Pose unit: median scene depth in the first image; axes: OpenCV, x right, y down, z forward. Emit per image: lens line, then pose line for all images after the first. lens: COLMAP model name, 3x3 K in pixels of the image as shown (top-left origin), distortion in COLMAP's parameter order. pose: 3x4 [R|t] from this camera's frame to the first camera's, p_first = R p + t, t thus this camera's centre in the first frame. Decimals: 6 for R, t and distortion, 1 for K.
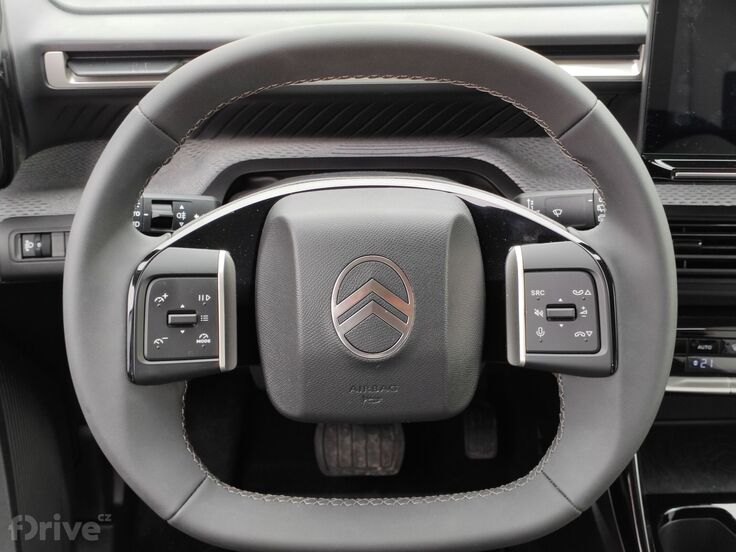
lens RADIAL K [[1155.7, 0, 369.4], [0, 1155.7, 276.0], [0, 0, 1]] dist [0.009378, 0.000000]
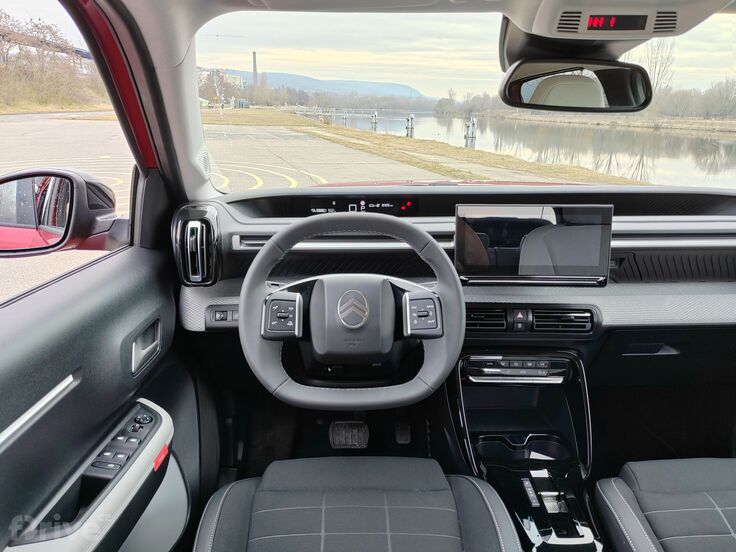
lens RADIAL K [[580.3, 0, 366.4], [0, 580.3, 275.8], [0, 0, 1]] dist [0.002320, 0.001228]
pose [[0.999858, 0.005156, 0.016042, 0.011346], [-0.000430, 0.959532, -0.281600, 0.325328], [-0.016845, 0.281553, 0.959398, -0.324135]]
